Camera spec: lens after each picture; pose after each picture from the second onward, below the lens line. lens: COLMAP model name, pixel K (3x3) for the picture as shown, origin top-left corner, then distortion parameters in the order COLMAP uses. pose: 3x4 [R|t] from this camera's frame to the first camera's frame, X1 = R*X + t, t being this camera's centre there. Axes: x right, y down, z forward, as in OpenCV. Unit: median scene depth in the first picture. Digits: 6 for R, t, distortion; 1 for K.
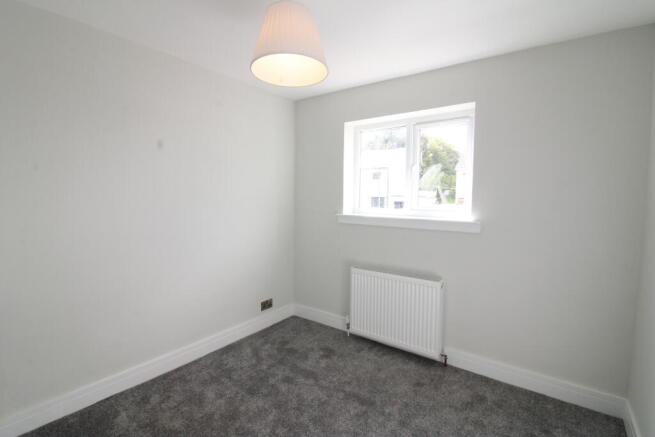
lens RADIAL K [[312.0, 0, 313.2], [0, 312.0, 229.9], [0, 0, 1]] dist [-0.000670, -0.000251]
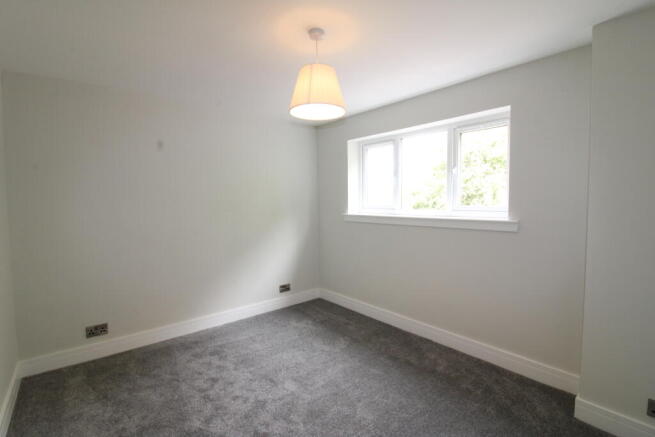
lens RADIAL K [[308.9, 0, 327.4], [0, 308.9, 219.4], [0, 0, 1]] dist [-0.006932, -0.001591]
pose [[0.978193, -0.005594, -0.207621, 0.135127], [-0.003000, 0.999152, -0.041055, 0.011516], [0.207675, 0.040783, 0.977347, -0.104271]]
